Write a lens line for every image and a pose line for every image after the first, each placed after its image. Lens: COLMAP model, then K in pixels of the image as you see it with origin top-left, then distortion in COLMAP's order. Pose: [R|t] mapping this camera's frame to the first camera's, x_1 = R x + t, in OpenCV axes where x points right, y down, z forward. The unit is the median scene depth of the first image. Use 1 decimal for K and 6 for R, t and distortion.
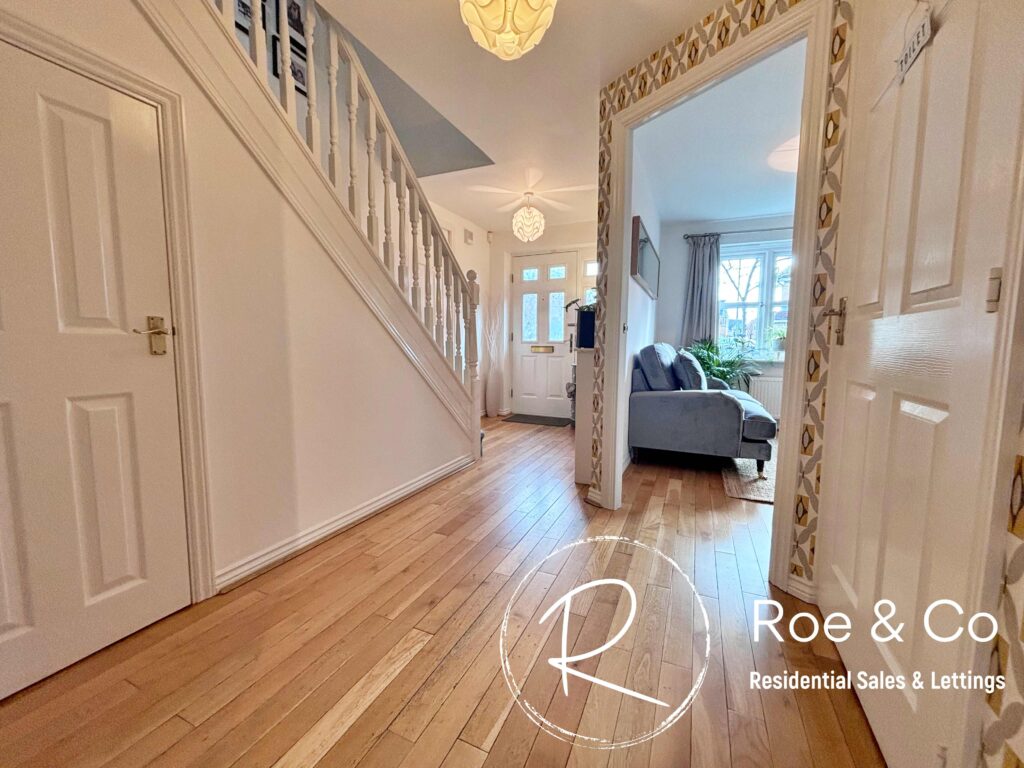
lens RADIAL K [[412.7, 0, 513.2], [0, 412.7, 382.7], [0, 0, 1]] dist [-0.002898, 0.001771]
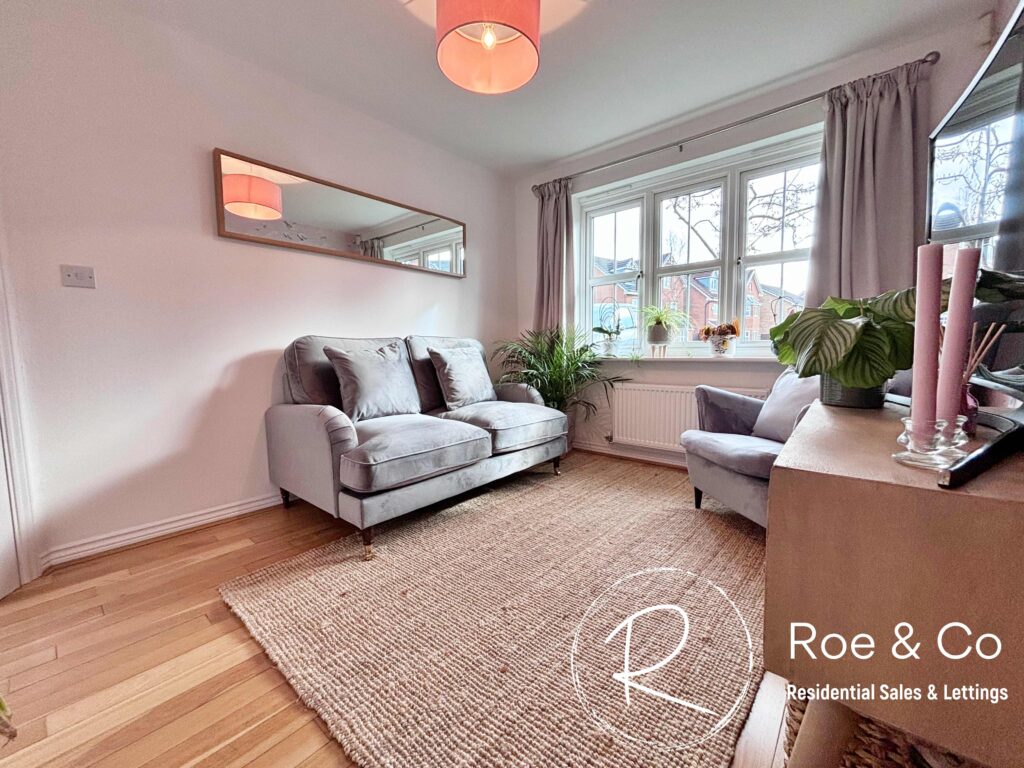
lens RADIAL K [[412.7, 0, 511.0], [0, 412.7, 386.2], [0, 0, 1]] dist [-0.002898, 0.001771]
pose [[0.959913, 0.005509, -0.280244, 0.995396], [-0.008046, 0.999936, -0.007904, -0.004580], [0.280182, 0.009842, 0.959896, 0.513926]]
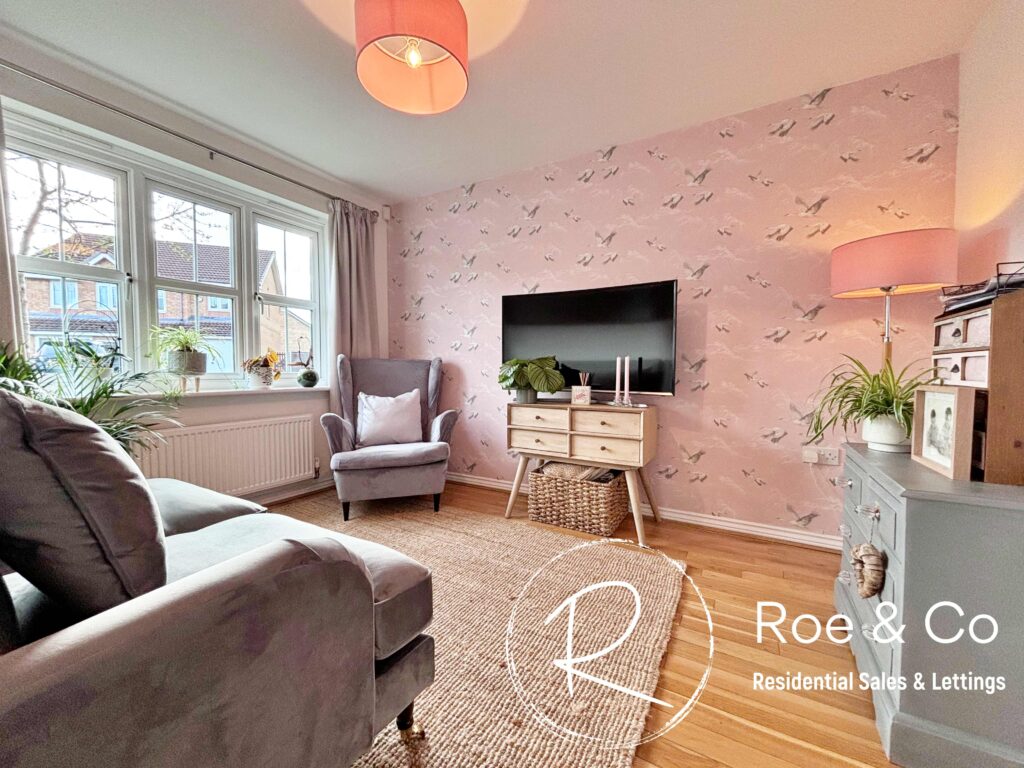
lens RADIAL K [[412.7, 0, 512.5], [0, 412.7, 383.0], [0, 0, 1]] dist [-0.002898, 0.001771]
pose [[0.096117, -0.047419, 0.994240, 0.288804], [0.097426, 0.994517, 0.038014, -0.076289], [-0.990591, 0.093211, 0.100210, 0.889924]]
